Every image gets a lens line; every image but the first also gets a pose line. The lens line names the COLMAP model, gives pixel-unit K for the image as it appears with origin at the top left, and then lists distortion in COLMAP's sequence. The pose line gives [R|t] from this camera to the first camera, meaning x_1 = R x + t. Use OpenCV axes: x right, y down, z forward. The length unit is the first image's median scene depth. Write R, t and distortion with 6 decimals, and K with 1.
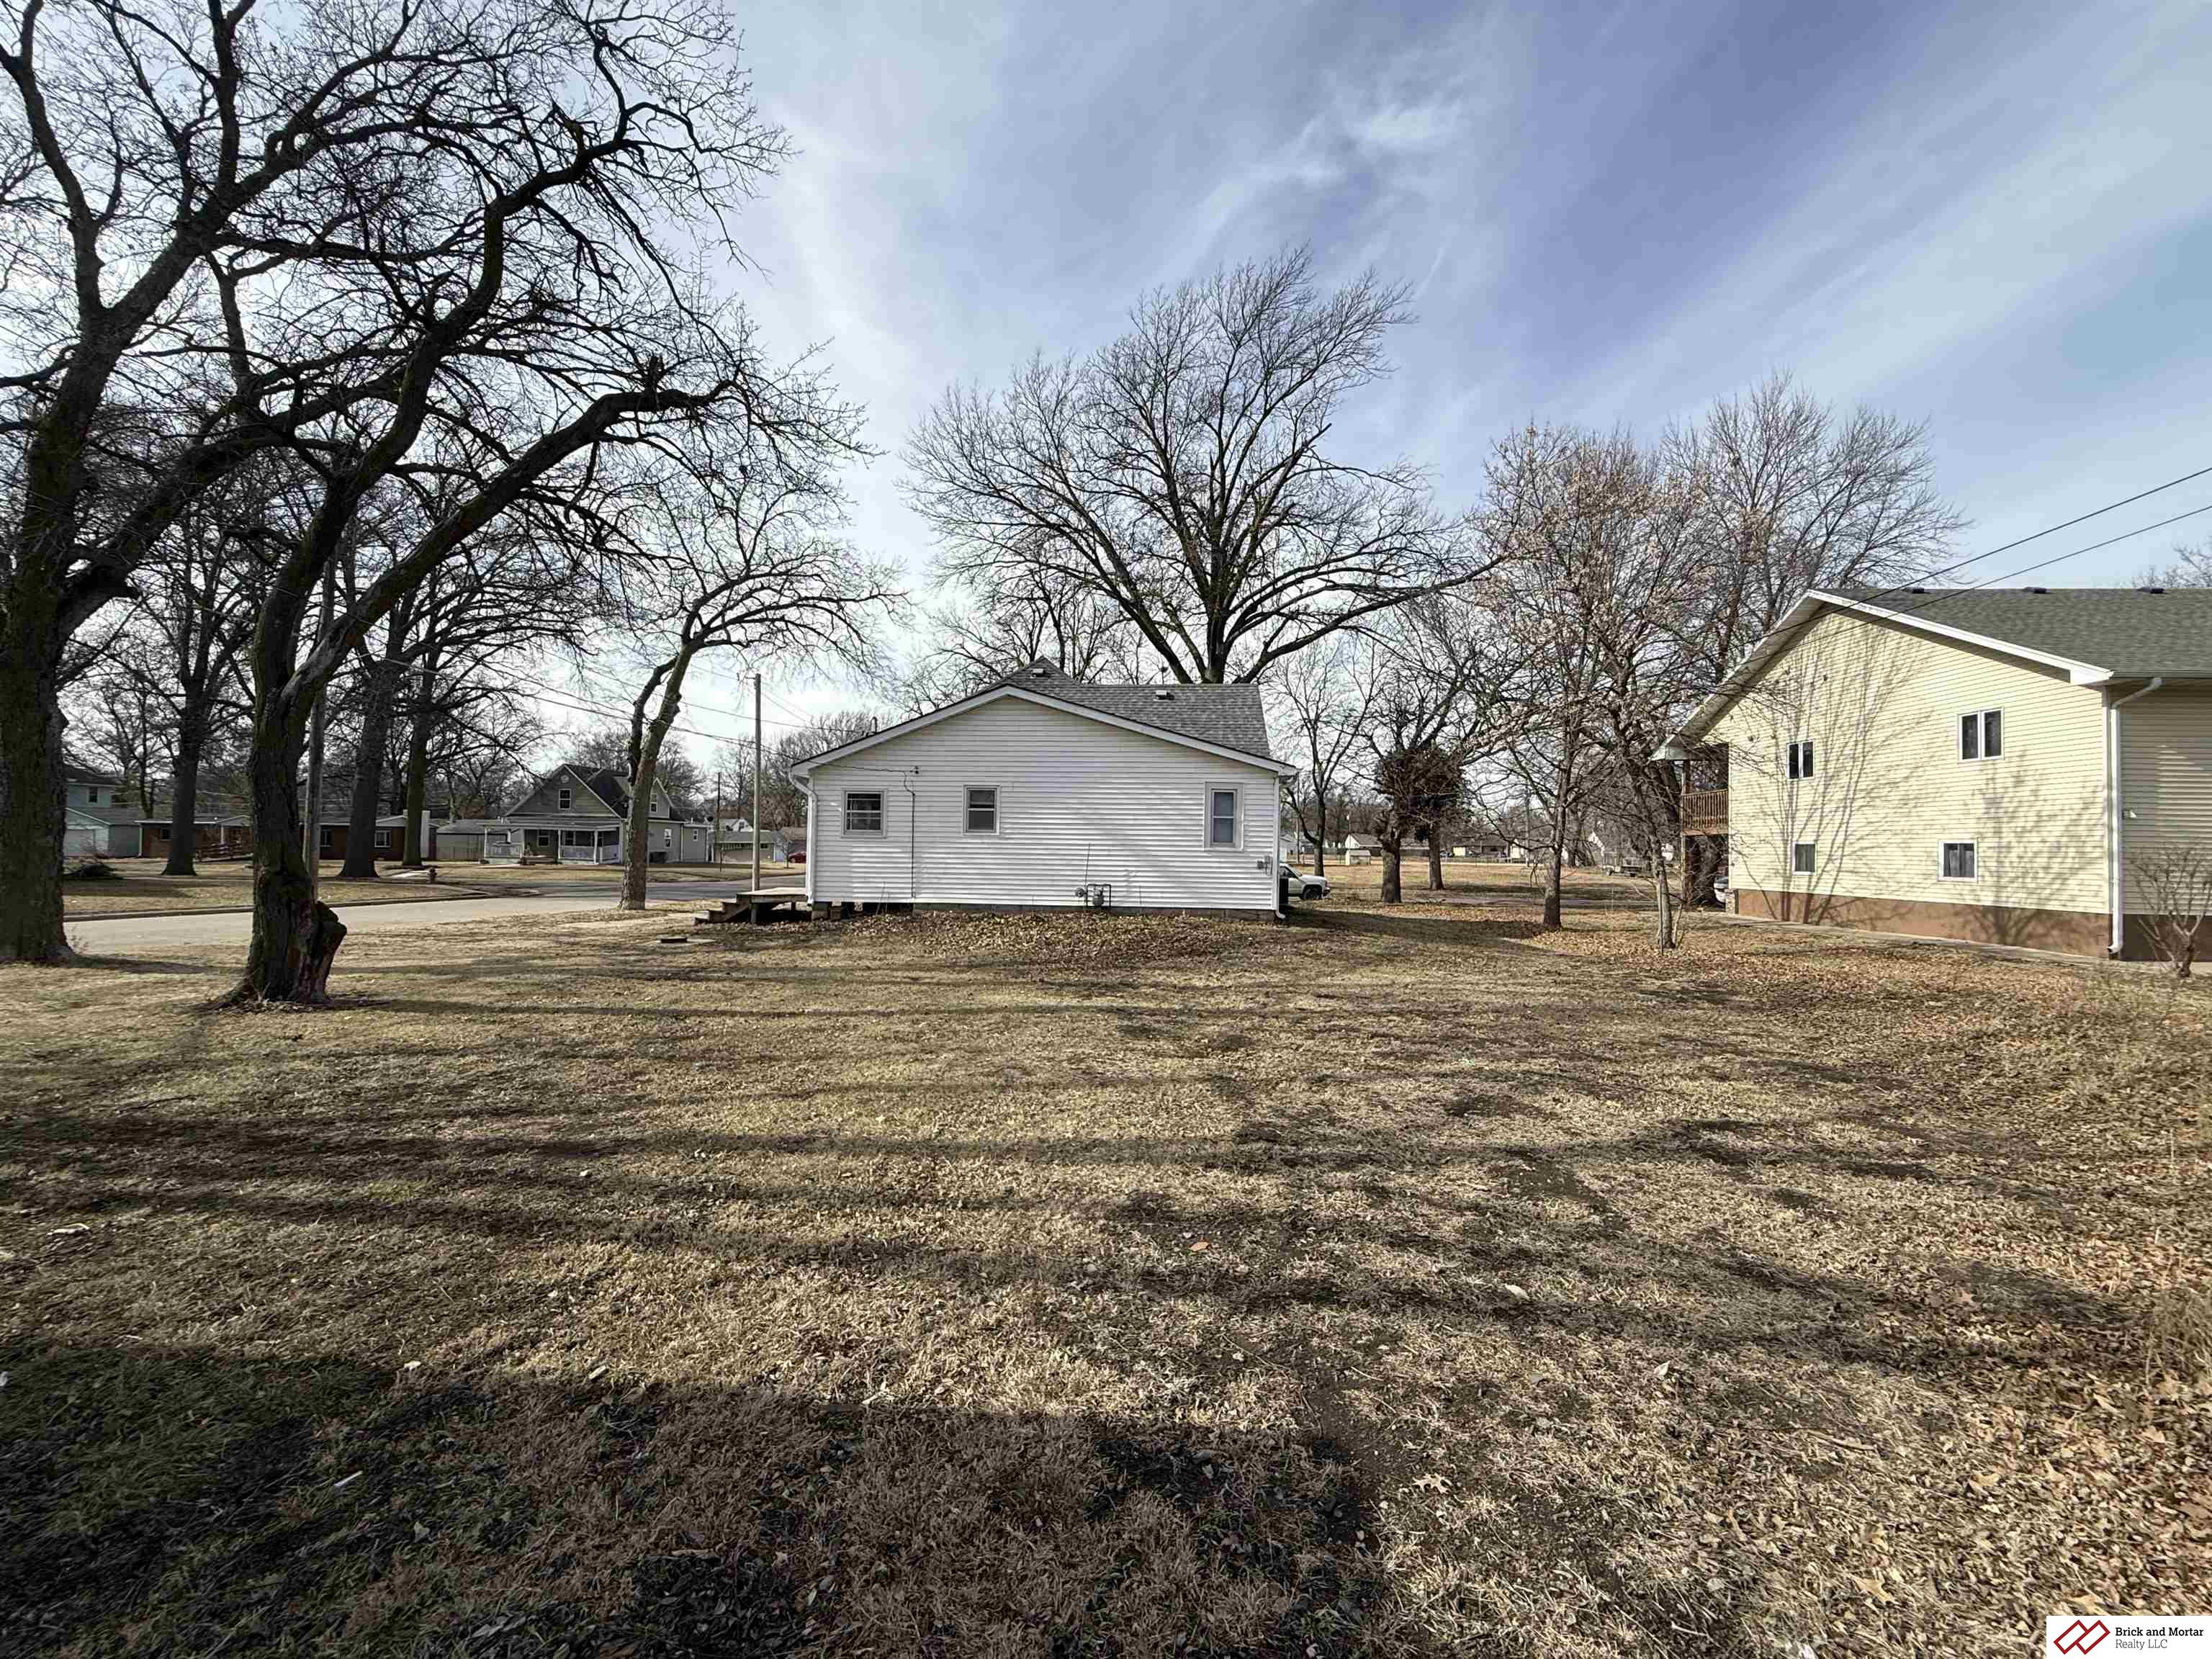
lens RADIAL K [[879.2, 0, 1100.4], [0, 879.2, 829.2], [0, 0, 1]] dist [-0.004265, -0.000429]
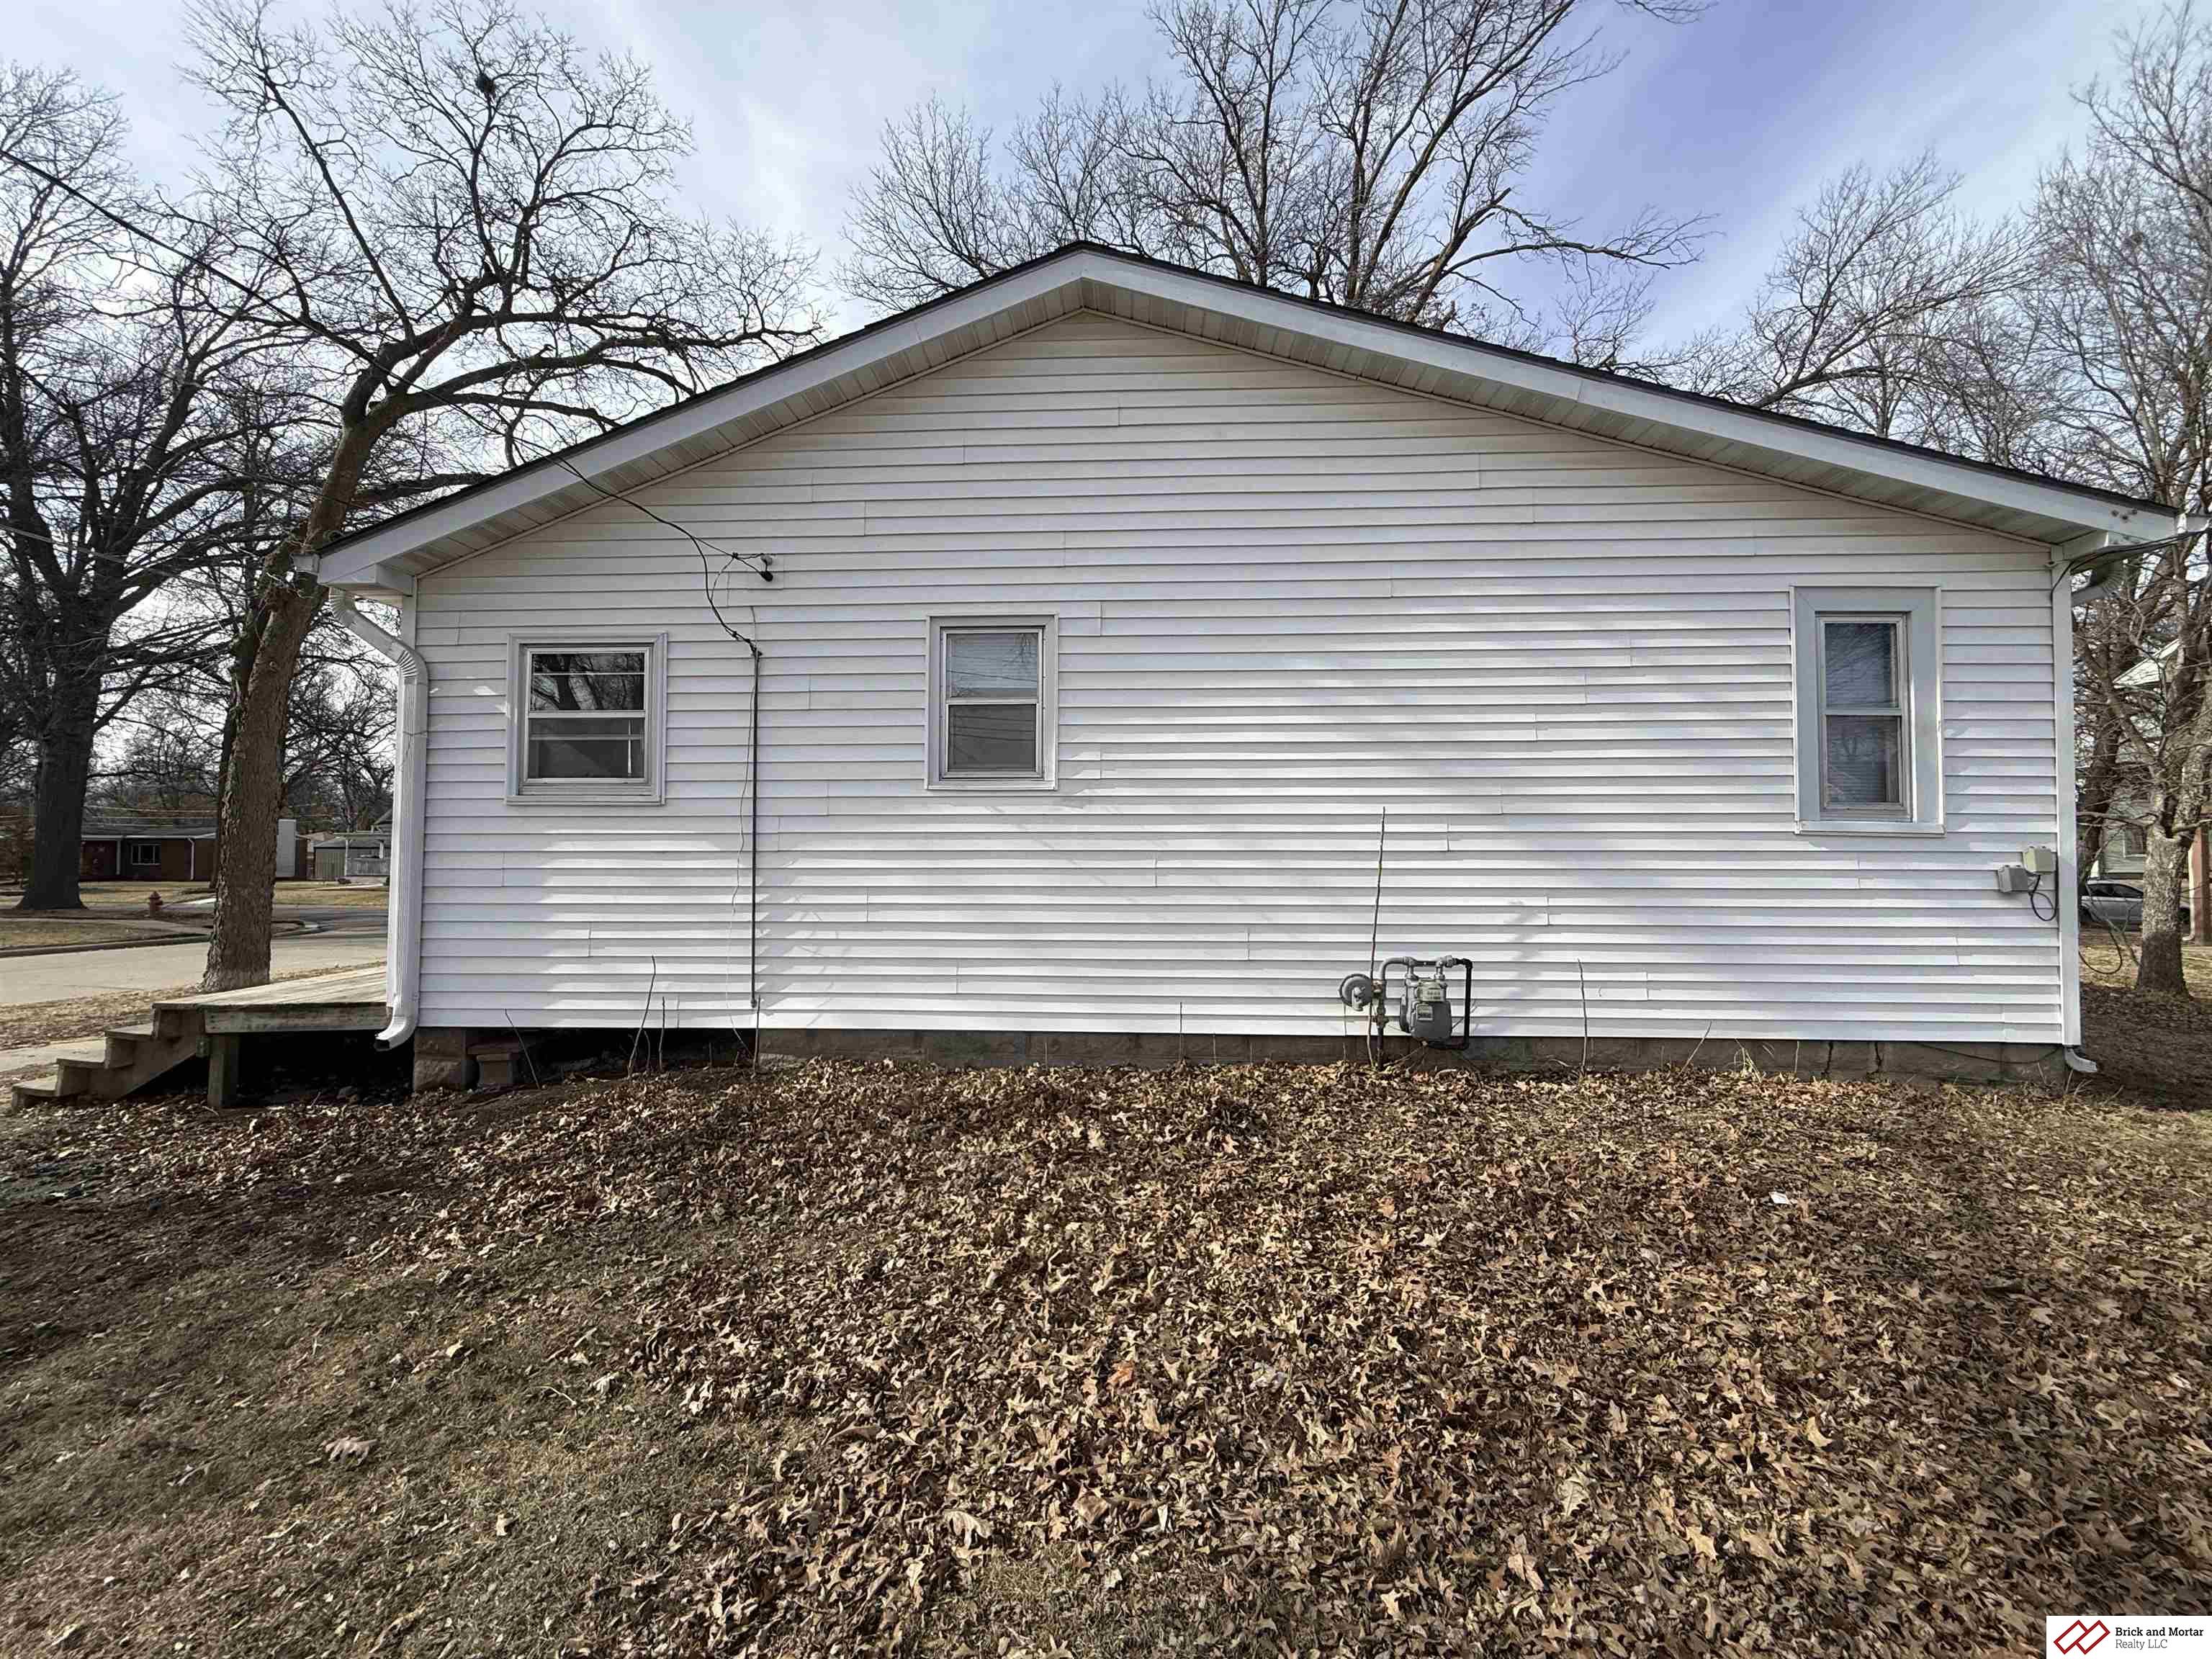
lens RADIAL K [[879.2, 0, 1106.8], [0, 879.2, 833.1], [0, 0, 1]] dist [-0.004265, -0.000429]
pose [[0.999525, -0.013611, 0.027657, -0.106863], [0.013948, 0.999830, -0.012043, 0.024920], [-0.027488, 0.012423, 0.999545, 0.716526]]
